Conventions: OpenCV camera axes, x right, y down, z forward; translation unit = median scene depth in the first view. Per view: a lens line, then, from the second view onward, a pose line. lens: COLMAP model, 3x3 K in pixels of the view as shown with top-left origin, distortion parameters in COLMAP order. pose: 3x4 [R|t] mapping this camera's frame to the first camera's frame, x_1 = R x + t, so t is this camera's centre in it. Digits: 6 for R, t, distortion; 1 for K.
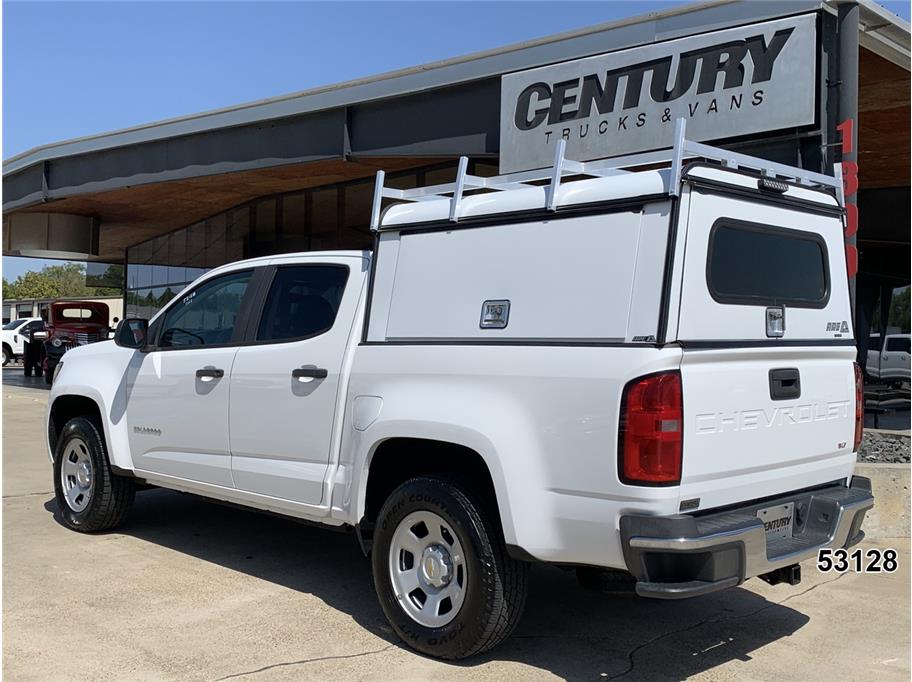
lens RADIAL K [[998.5, 0, 456.7], [0, 998.5, 308.4], [0, 0, 1]] dist [-0.005606, -0.030679]
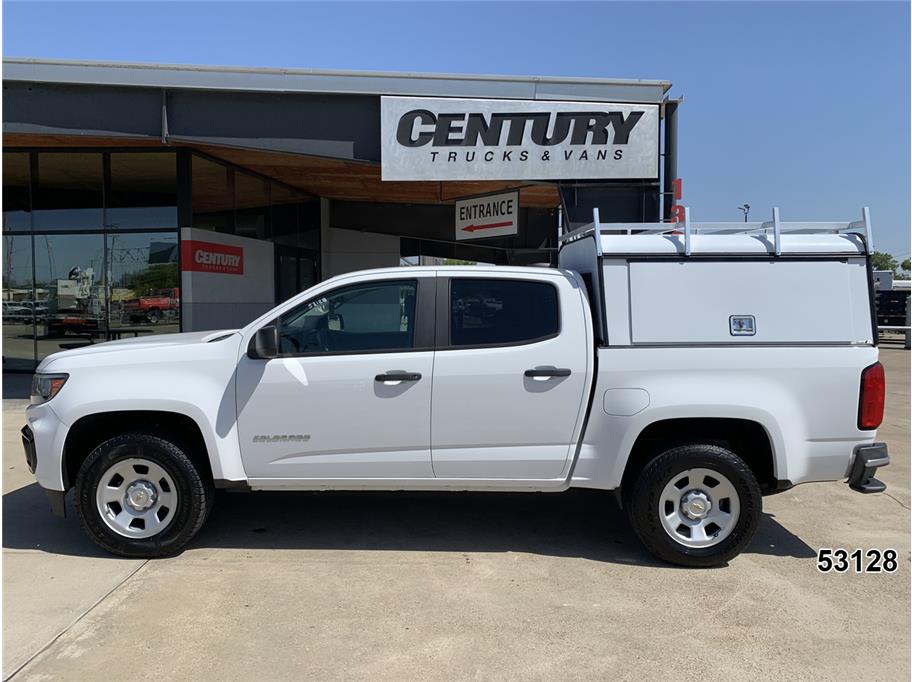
lens RADIAL K [[787.3, 0, 456.4], [0, 787.3, 313.1], [0, 0, 1]] dist [0.011287, 0.002627]
pose [[0.711677, -0.041699, 0.701268, -0.683017], [-0.016135, 0.997003, 0.075659, -0.059214], [-0.702321, -0.065160, 0.708872, 0.312293]]
